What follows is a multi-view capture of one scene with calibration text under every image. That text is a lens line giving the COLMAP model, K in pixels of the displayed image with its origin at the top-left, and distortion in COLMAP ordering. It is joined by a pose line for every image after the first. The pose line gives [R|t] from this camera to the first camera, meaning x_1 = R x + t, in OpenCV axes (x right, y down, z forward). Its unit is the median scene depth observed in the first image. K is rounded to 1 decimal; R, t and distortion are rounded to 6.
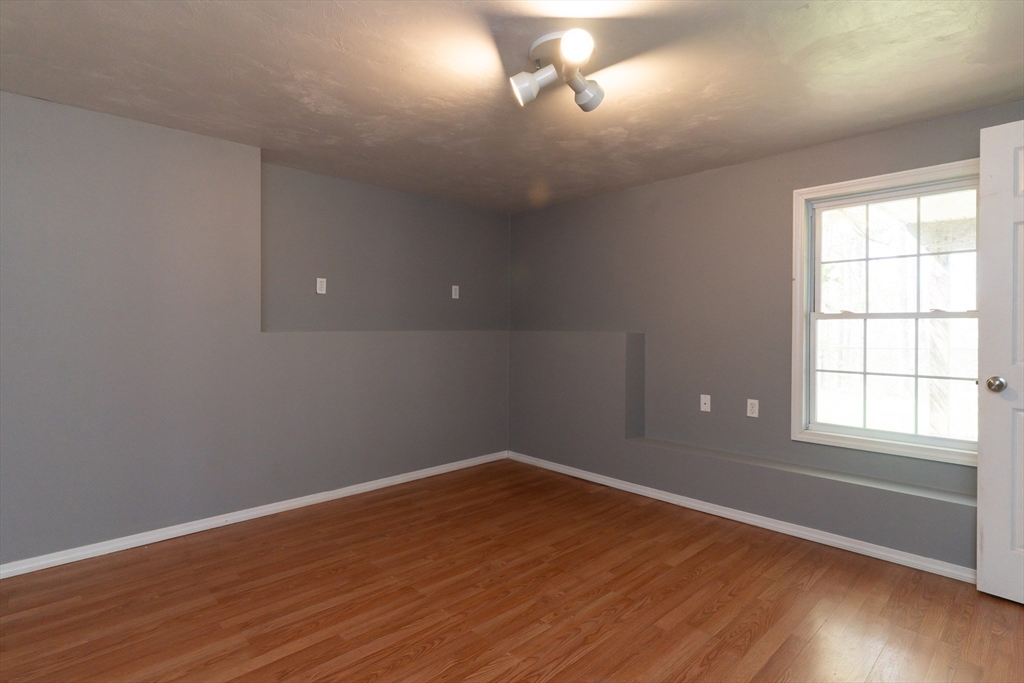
lens RADIAL K [[520.2, 0, 506.3], [0, 520.2, 328.3], [0, 0, 1]] dist [-0.000935, 0.000049]
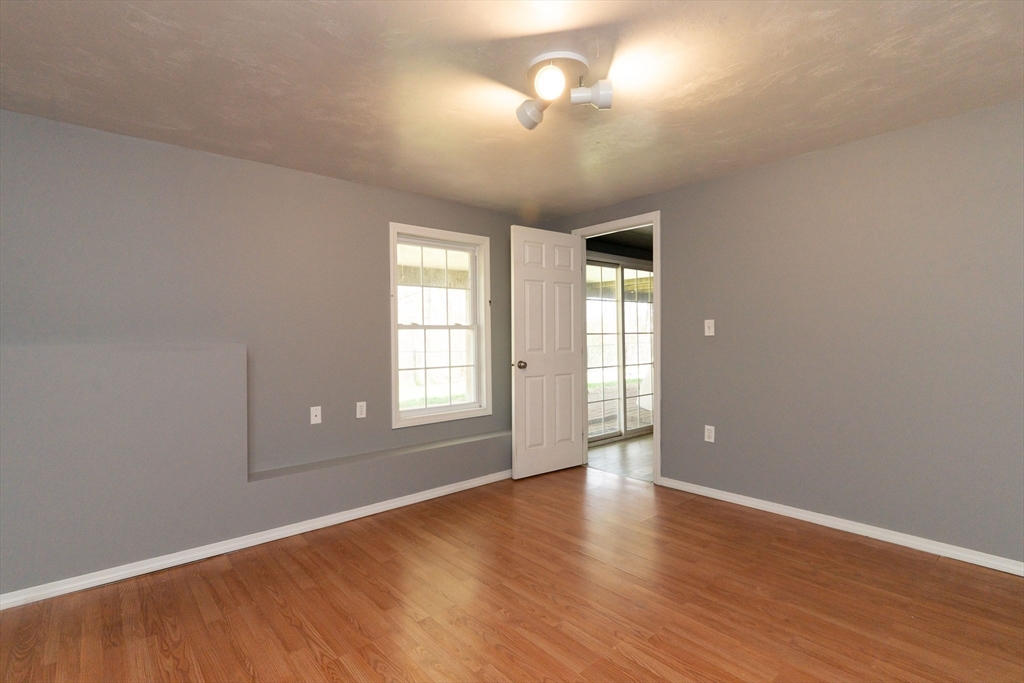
lens RADIAL K [[483.9, 0, 512.0], [0, 483.9, 341.5], [0, 0, 1]] dist [-0.000947, -0.000364]
pose [[0.047056, -0.013392, 0.998802, -0.641516], [0.015007, 0.999807, 0.012699, 0.002009], [-0.998780, 0.014392, 0.047248, 0.771018]]
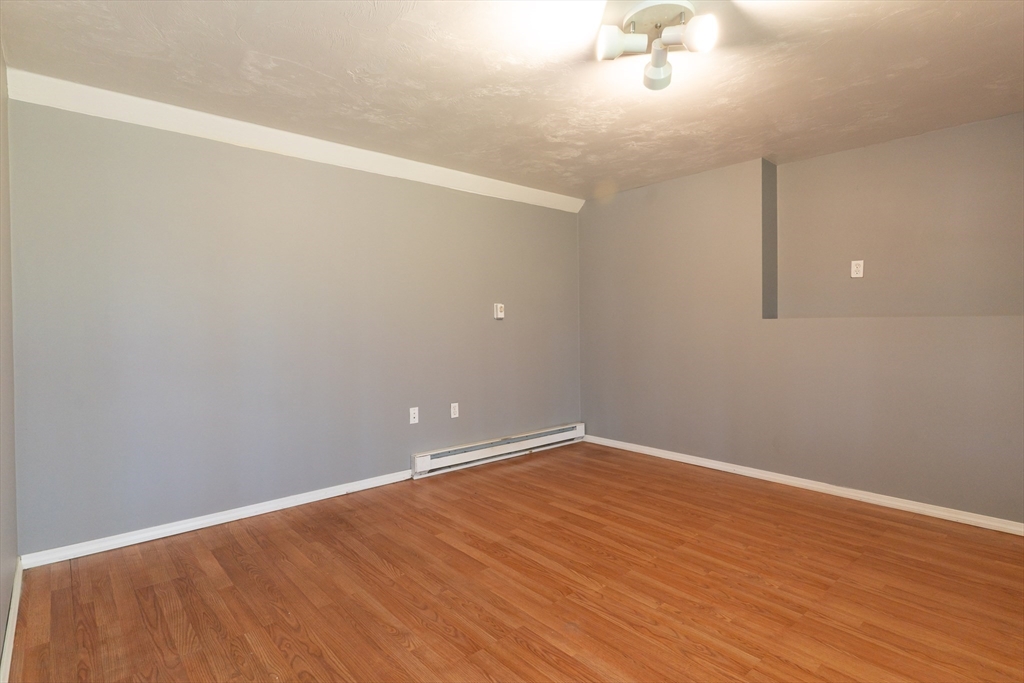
lens RADIAL K [[520.2, 0, 506.3], [0, 520.2, 328.3], [0, 0, 1]] dist [-0.000935, 0.000049]
pose [[-0.042795, 0.010064, -0.999033, 0.798687], [0.000625, 0.999949, 0.010046, 0.019197], [0.999084, -0.000195, -0.042799, 0.556504]]
